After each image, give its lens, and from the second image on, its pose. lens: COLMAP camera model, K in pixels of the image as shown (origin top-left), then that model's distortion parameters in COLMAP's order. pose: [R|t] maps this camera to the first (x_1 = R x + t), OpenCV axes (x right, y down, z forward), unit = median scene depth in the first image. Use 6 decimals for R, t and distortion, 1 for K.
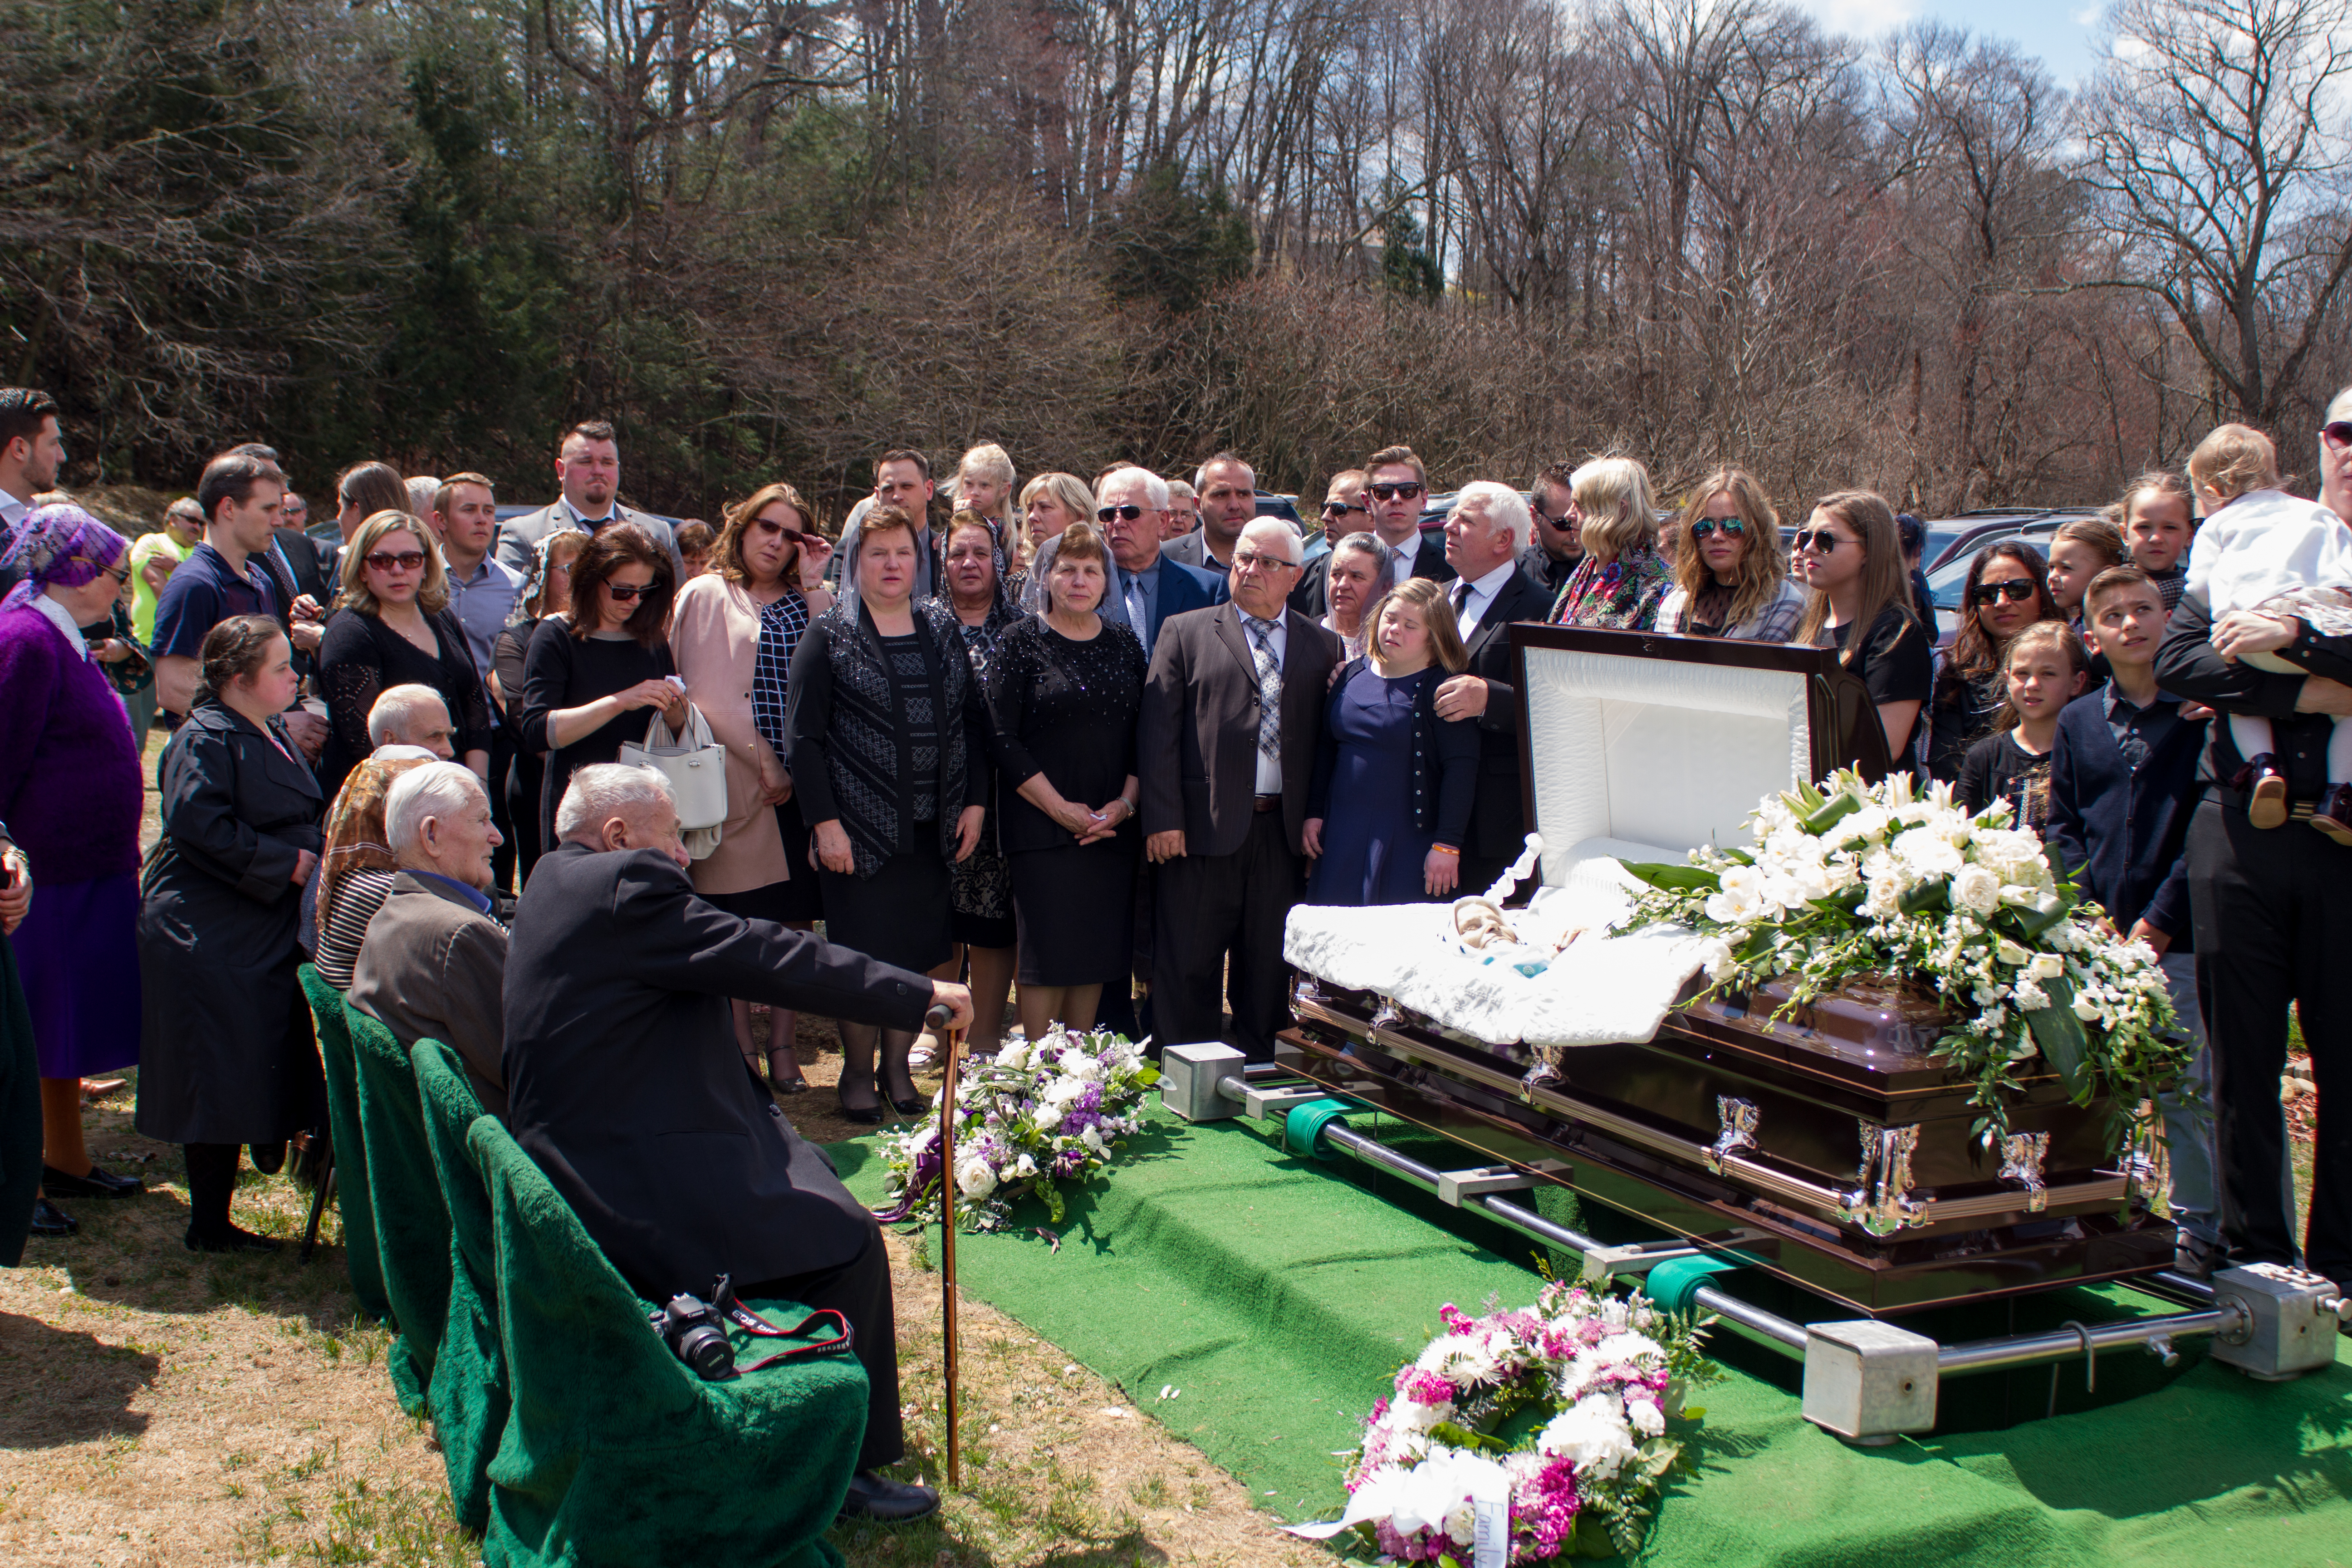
lens RADIAL K [[2602.1, 0, 1158.6], [0, 2602.1, 788.4], [0, 0, 1]] dist [-0.097667, 0.073144]
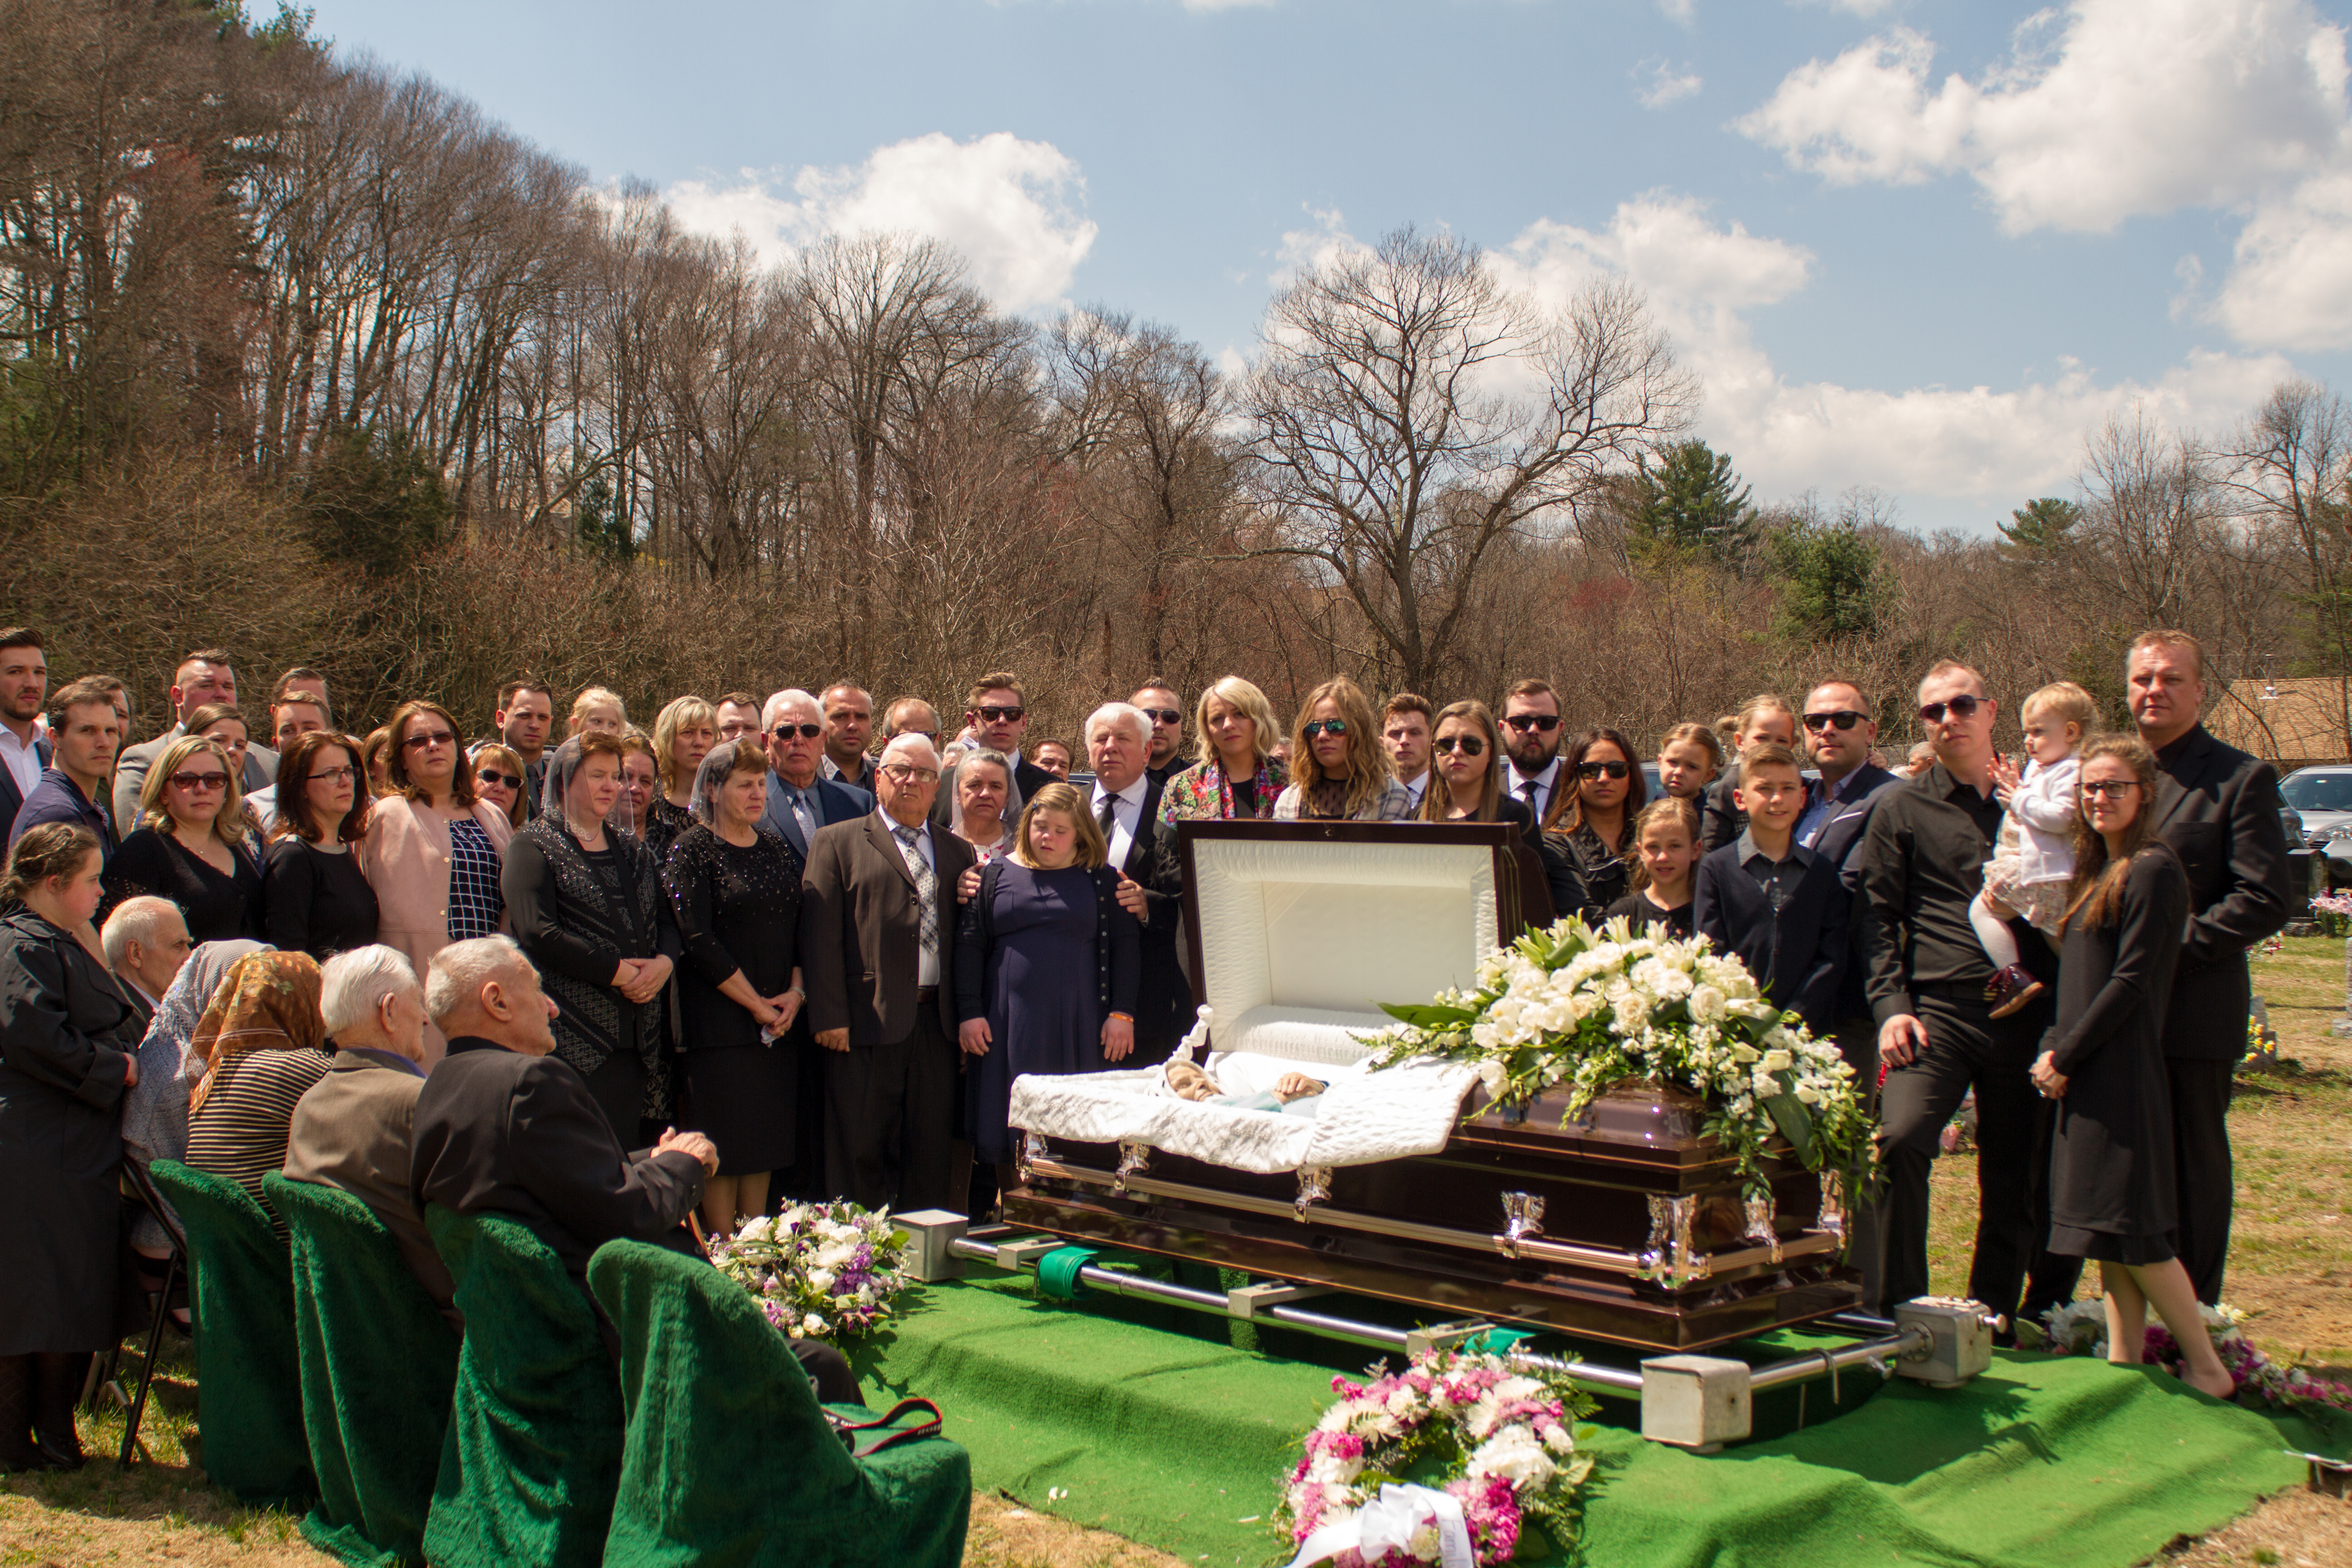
lens RADIAL K [[2602.1, 0, 1158.6], [0, 2602.1, 788.4], [0, 0, 1]] dist [-0.097667, 0.073144]
pose [[0.952524, -0.014570, 0.304114, -0.288930], [0.045277, 0.994527, -0.094164, 0.039015], [-0.301077, 0.103463, 0.947970, -0.095939]]
